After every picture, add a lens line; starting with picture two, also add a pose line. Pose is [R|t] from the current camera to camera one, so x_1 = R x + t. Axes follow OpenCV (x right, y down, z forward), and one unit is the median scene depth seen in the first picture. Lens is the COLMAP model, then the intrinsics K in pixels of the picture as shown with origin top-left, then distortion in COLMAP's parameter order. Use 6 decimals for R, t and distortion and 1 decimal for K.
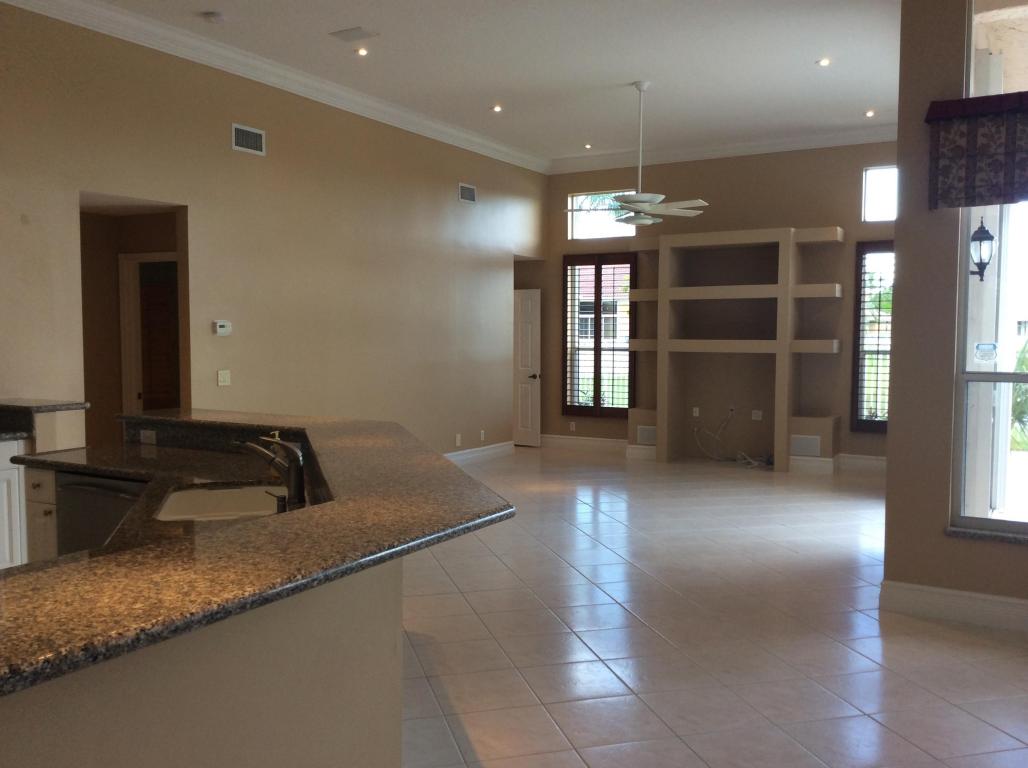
lens RADIAL K [[936.1, 0, 521.8], [0, 936.1, 390.8], [0, 0, 1]] dist [0.121895, -0.244304]
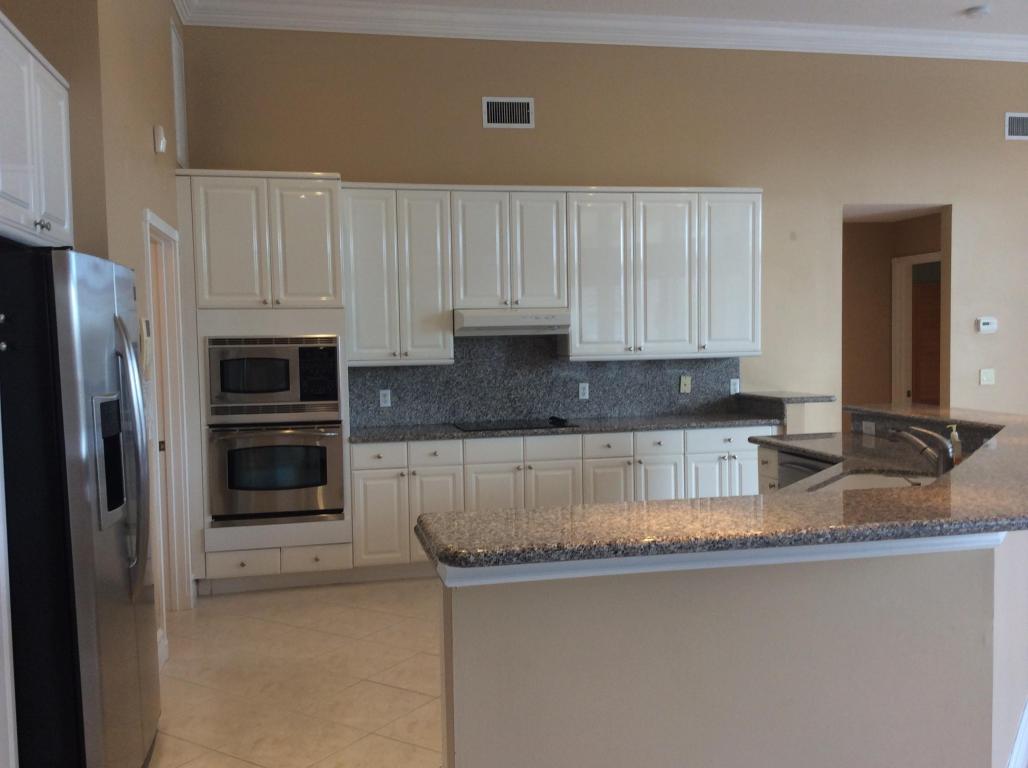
lens RADIAL K [[947.2, 0, 514.0], [0, 947.2, 384.0], [0, 0, 1]] dist [0.126502, -0.235513]
pose [[0.662479, 0.016804, -0.748892, 0.154206], [-0.024896, 0.999690, 0.000408, 0.008060], [0.748667, 0.018374, 0.662692, -0.024584]]
